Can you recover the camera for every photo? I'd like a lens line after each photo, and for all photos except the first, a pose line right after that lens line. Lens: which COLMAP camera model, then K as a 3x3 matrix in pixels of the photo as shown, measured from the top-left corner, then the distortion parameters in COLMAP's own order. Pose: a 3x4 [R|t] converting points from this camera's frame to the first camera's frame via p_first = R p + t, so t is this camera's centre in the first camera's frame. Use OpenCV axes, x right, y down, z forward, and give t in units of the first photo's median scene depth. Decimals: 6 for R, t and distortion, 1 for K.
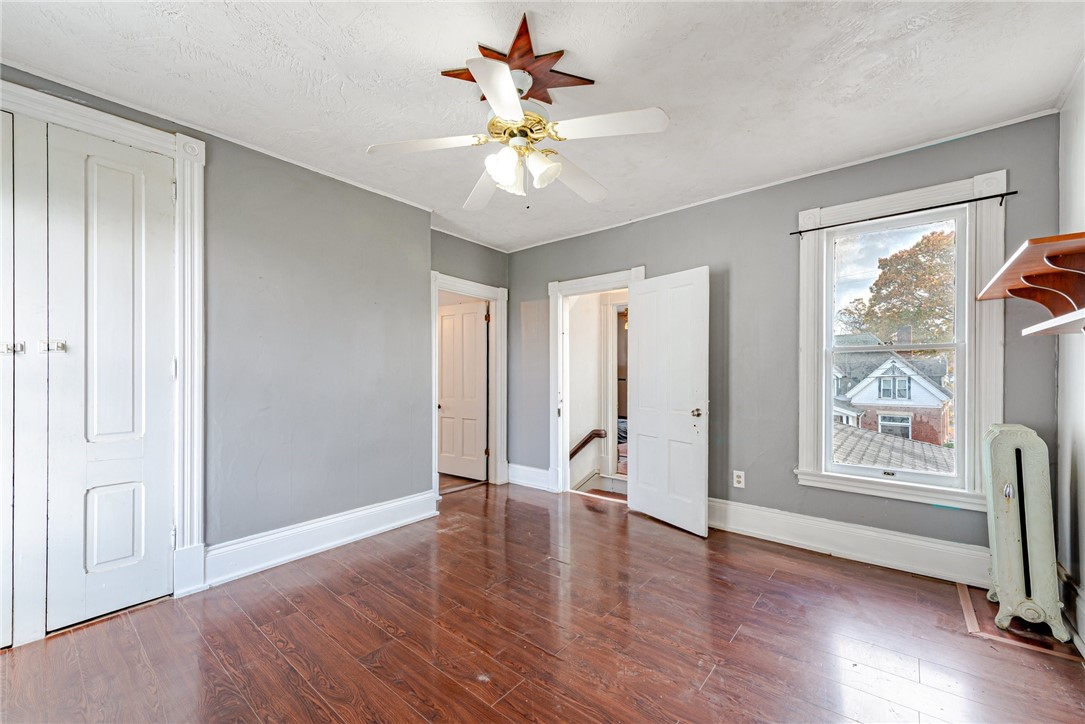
lens RADIAL K [[430.0, 0, 540.9], [0, 430.0, 368.4], [0, 0, 1]] dist [0.000888, -0.000042]
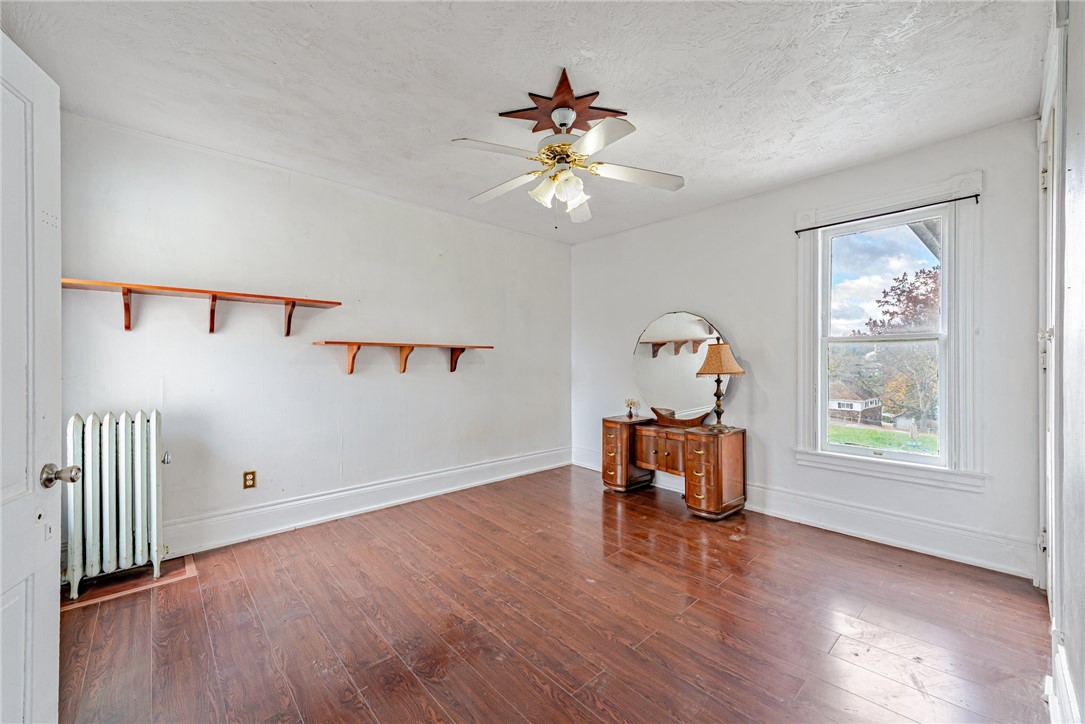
lens RADIAL K [[430.0, 0, 545.4], [0, 430.0, 363.8], [0, 0, 1]] dist [0.000888, -0.000042]
pose [[-0.990555, 0.000581, 0.137118, -0.151171], [0.000085, 0.999993, -0.003624, 0.017122], [-0.137119, -0.003578, -0.990548, 2.025967]]
